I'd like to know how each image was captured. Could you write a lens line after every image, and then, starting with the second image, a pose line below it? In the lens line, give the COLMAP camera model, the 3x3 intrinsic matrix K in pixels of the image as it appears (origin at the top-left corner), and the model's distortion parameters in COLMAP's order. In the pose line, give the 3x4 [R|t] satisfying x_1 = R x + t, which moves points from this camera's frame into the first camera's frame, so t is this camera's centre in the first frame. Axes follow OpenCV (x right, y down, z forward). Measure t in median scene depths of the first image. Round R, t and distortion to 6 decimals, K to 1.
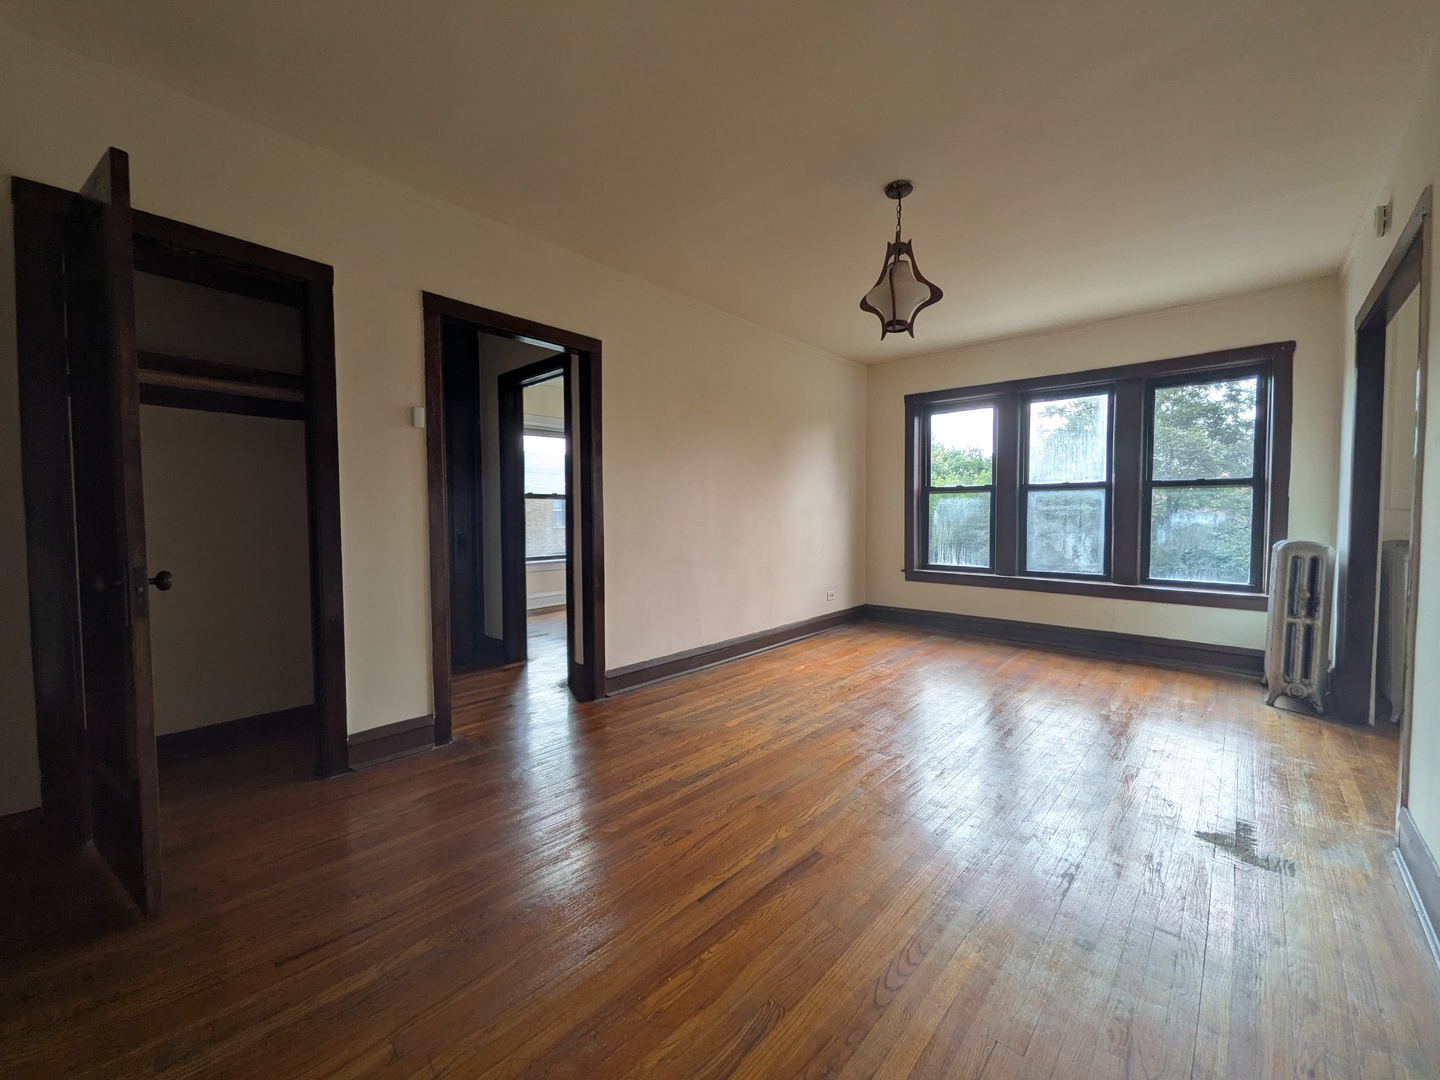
lens RADIAL K [[566.2, 0, 715.5], [0, 566.2, 540.0], [0, 0, 1]] dist [0.007456, -0.002124]
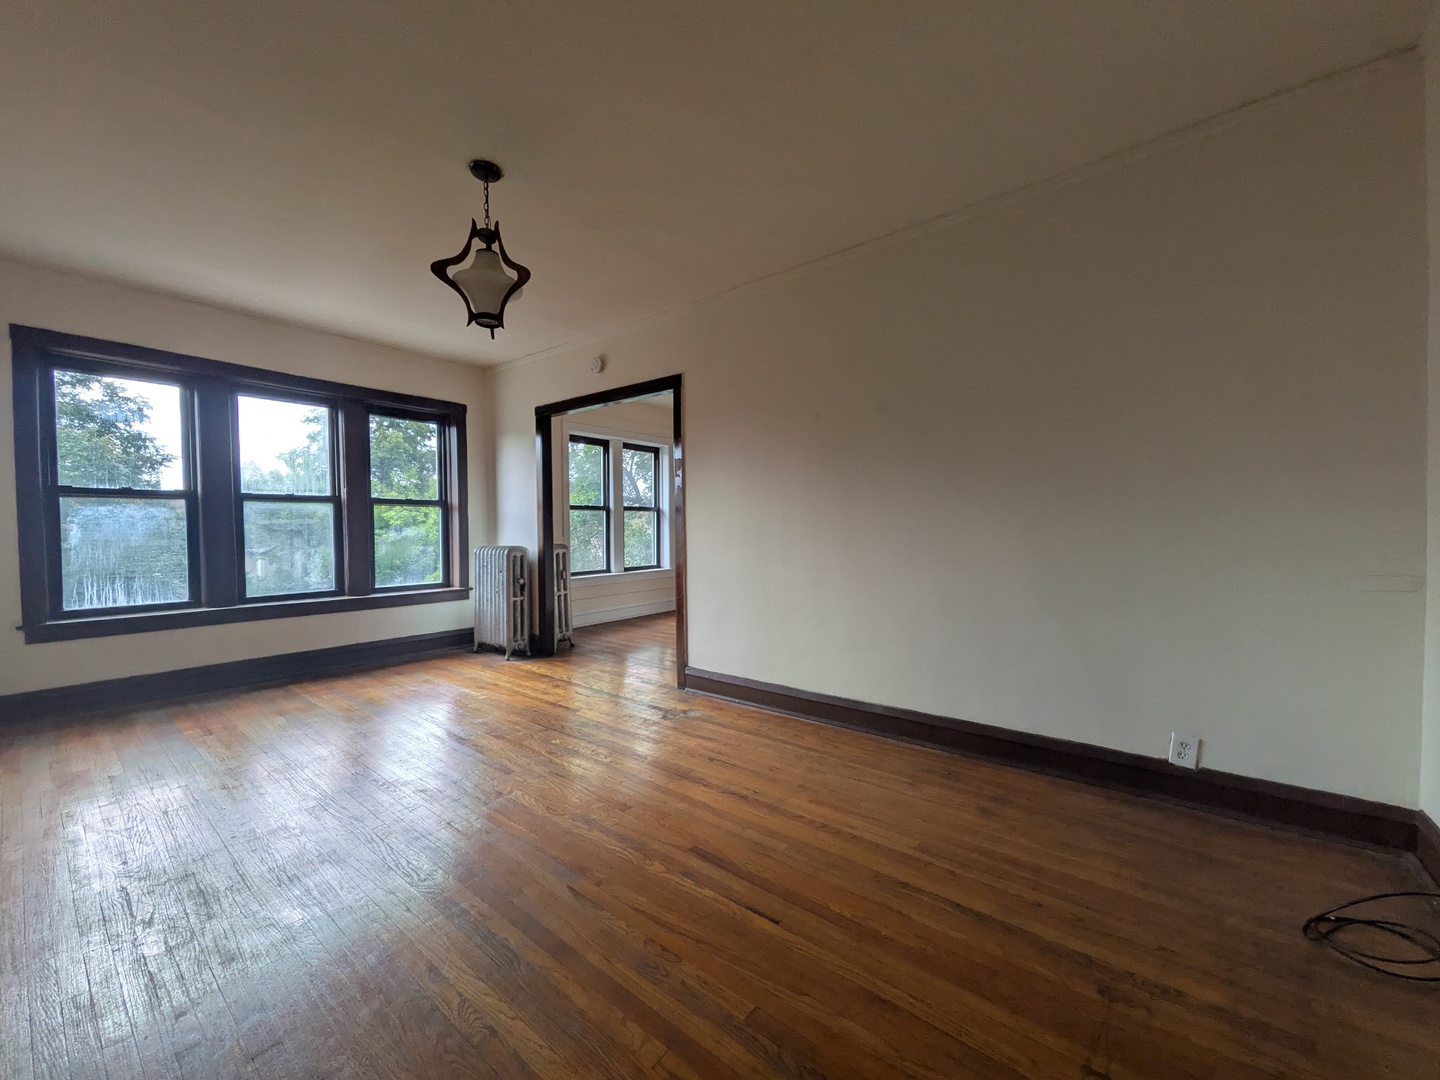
lens RADIAL K [[566.2, 0, 712.1], [0, 566.2, 537.3], [0, 0, 1]] dist [0.007456, -0.002124]
pose [[-0.060423, -0.016126, 0.998043, -0.337092], [0.050680, 0.998530, 0.019202, -0.015540], [-0.996885, 0.051741, -0.059516, 0.391705]]
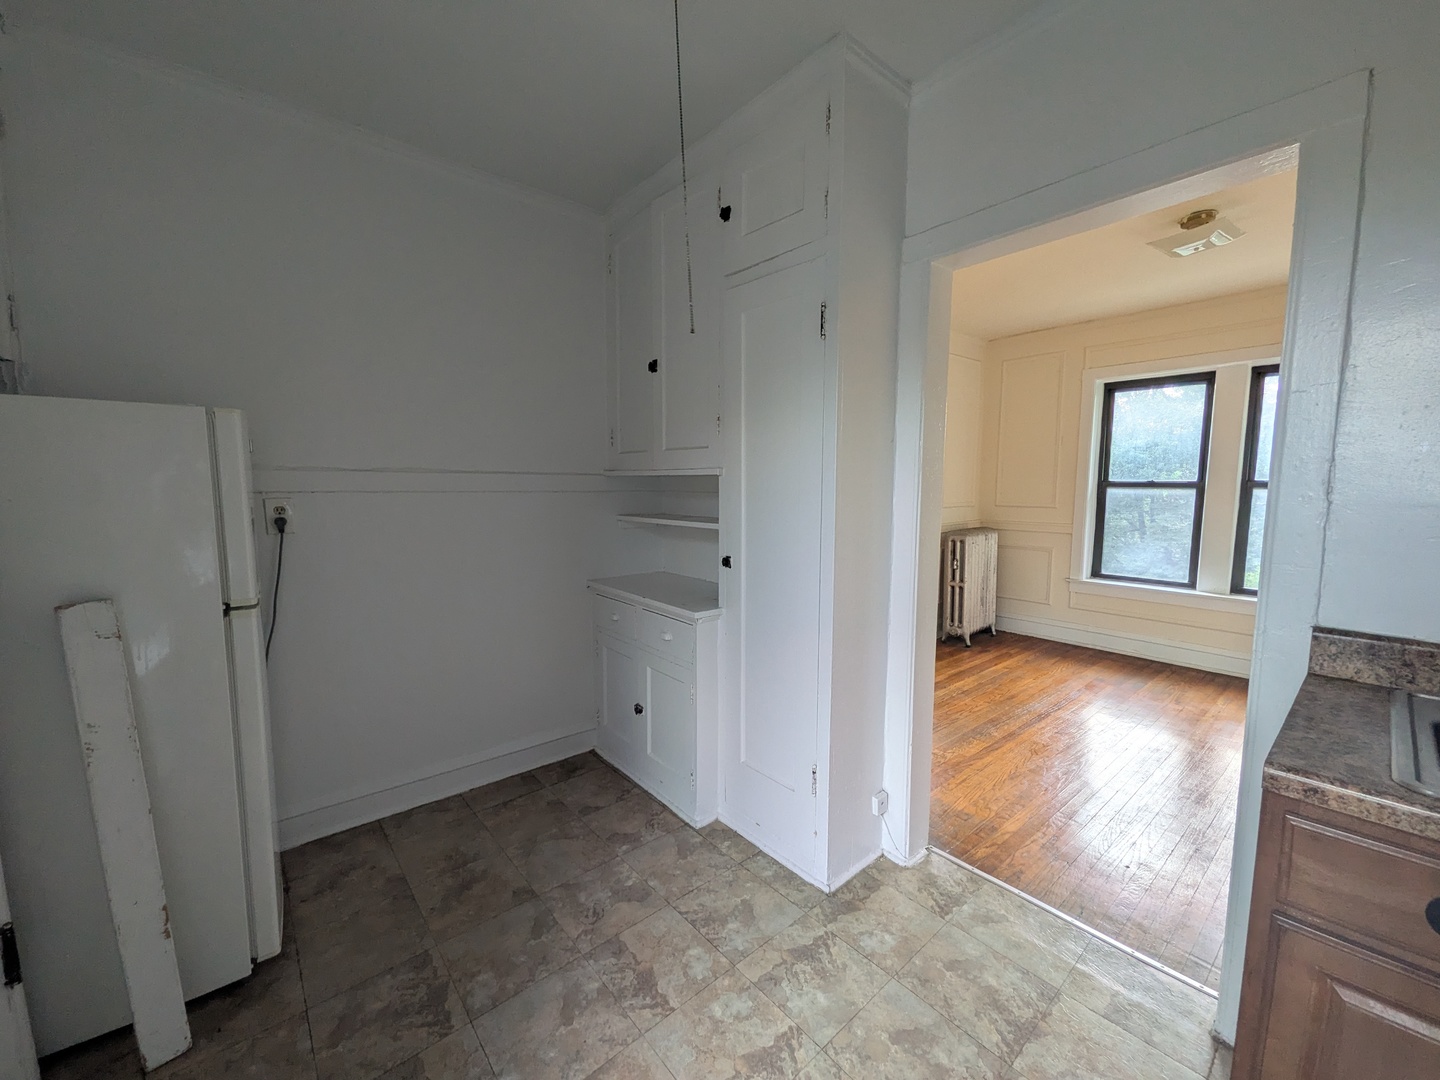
lens RADIAL K [[566.2, 0, 718.6], [0, 566.2, 540.4], [0, 0, 1]] dist [0.007456, -0.002124]
pose [[0.991451, 0.021763, -0.128653, 0.490418], [-0.014375, 0.998209, 0.058076, -0.029631], [0.129686, -0.055730, 0.989988, -0.413491]]
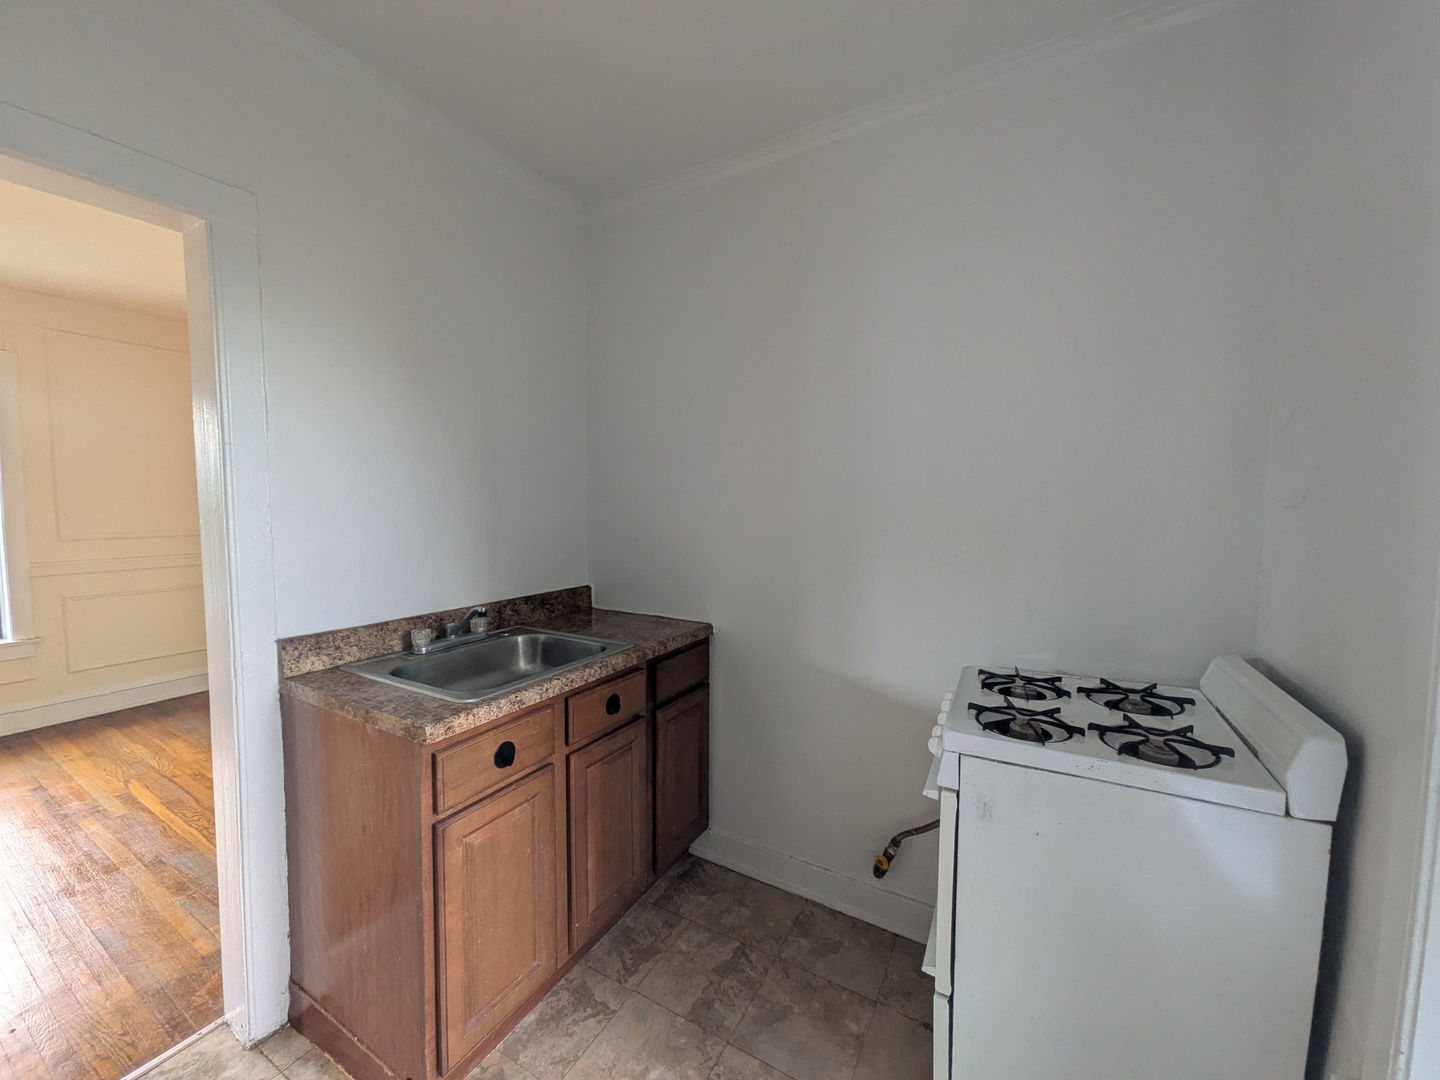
lens RADIAL K [[566.2, 0, 712.5], [0, 566.2, 546.0], [0, 0, 1]] dist [0.007456, -0.002124]
pose [[-0.203939, -0.066401, 0.976729, 0.378229], [0.035186, 0.996555, 0.075096, -0.045720], [-0.978351, 0.049683, -0.200900, -0.302429]]
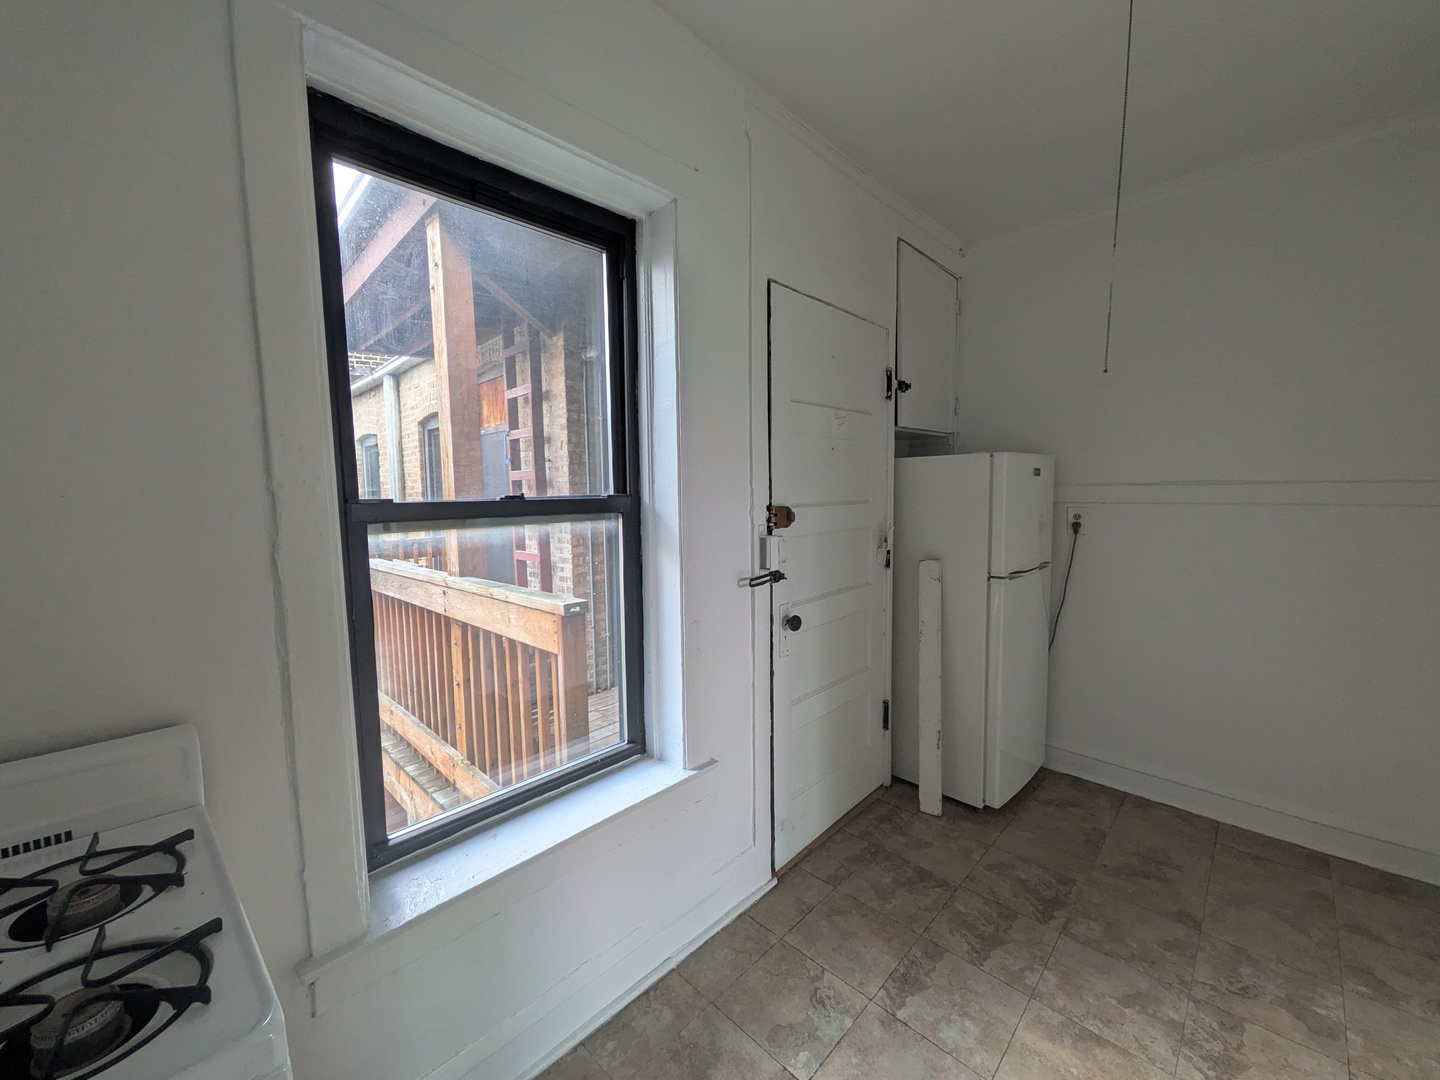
lens RADIAL K [[566.2, 0, 708.5], [0, 566.2, 539.0], [0, 0, 1]] dist [0.007456, -0.002124]
pose [[-0.055885, 0.091137, -0.994269, 0.691799], [-0.027035, 0.995322, 0.092753, -0.043035], [0.998071, 0.032064, -0.053160, -0.365790]]
